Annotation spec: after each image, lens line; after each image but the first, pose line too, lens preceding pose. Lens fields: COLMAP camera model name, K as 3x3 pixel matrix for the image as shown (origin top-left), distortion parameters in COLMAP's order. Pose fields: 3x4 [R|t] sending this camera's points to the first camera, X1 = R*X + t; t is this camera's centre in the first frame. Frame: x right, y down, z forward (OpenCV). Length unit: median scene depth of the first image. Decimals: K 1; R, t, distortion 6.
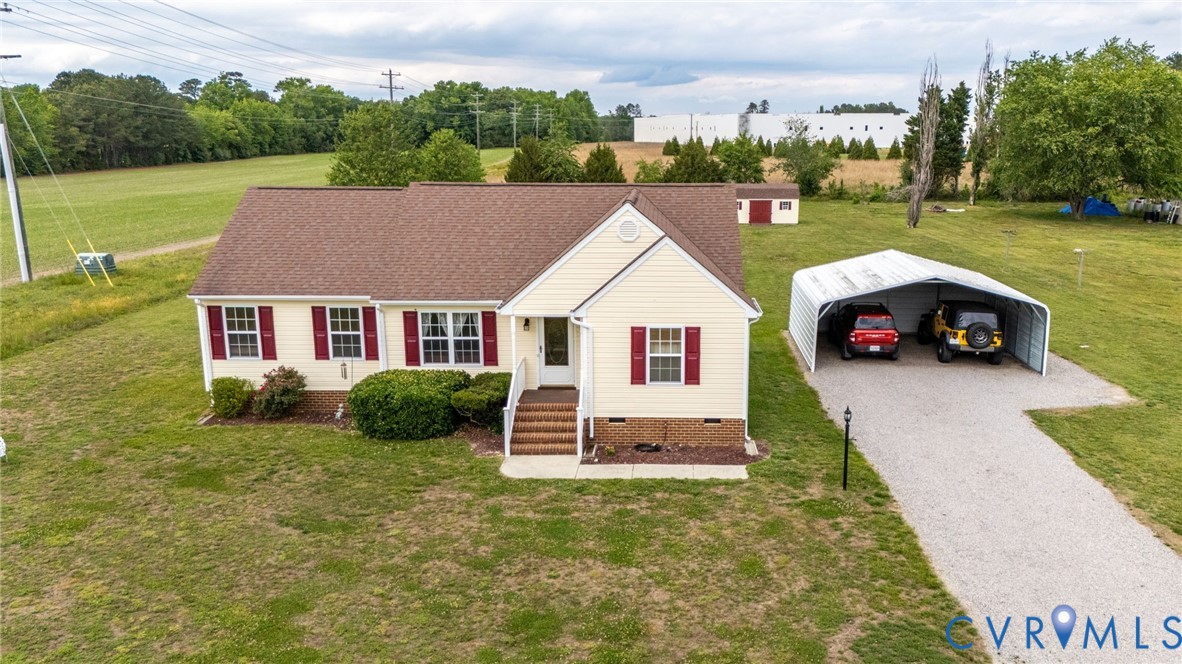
lens RADIAL K [[947.7, 0, 654.0], [0, 947.7, 348.8], [0, 0, 1]] dist [0.079745, -0.076608]
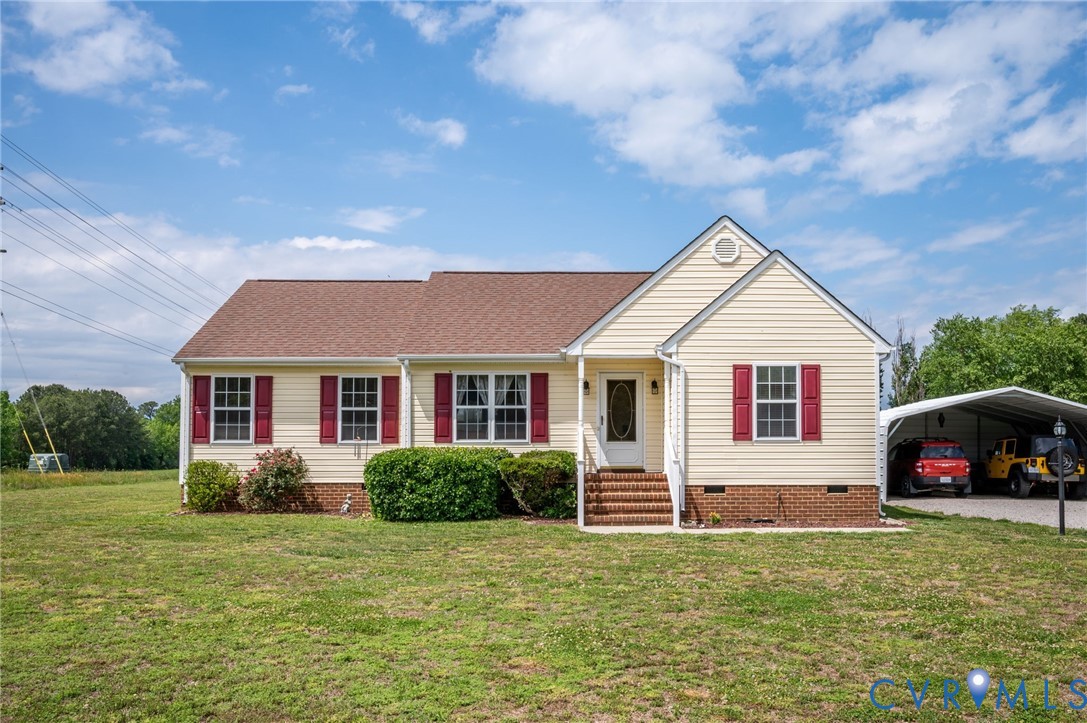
lens RADIAL K [[879.2, 0, 592.9], [0, 879.2, 423.0], [0, 0, 1]] dist [-0.011280, 0.015446]
pose [[0.999304, -0.003109, 0.037172, -0.154583], [0.012530, 0.966592, -0.256012, 0.192479], [-0.035134, 0.256300, 0.965959, 0.278786]]
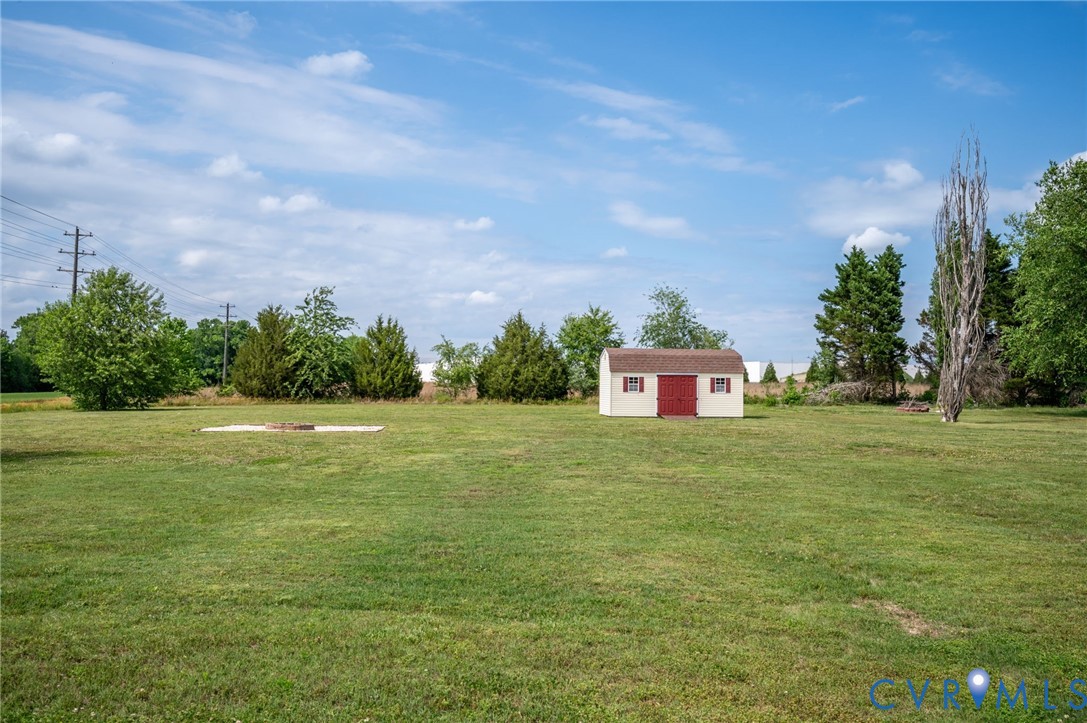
lens RADIAL K [[973.0, 0, 567.0], [0, 973.0, 316.9], [0, 0, 1]] dist [0.003494, 0.001780]
pose [[0.990588, 0.013582, 0.136204, -0.094377], [0.026059, 0.958155, -0.285062, -0.094945], [-0.134376, 0.285928, 0.948782, 1.510686]]
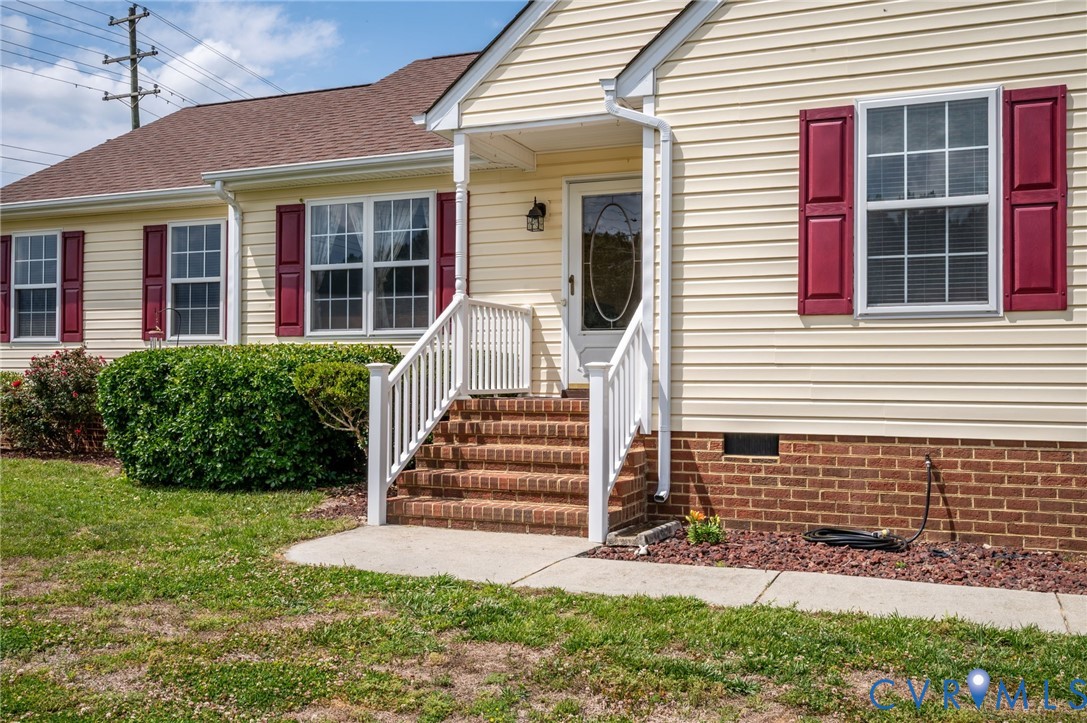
lens RADIAL K [[973.0, 0, 549.9], [0, 973.0, 361.8], [0, 0, 1]] dist [0.003494, 0.001780]
pose [[0.928942, -0.003023, -0.370214, 0.014147], [-0.086406, 0.970581, -0.224735, 0.115944], [0.360002, 0.240754, 0.901352, 0.655781]]
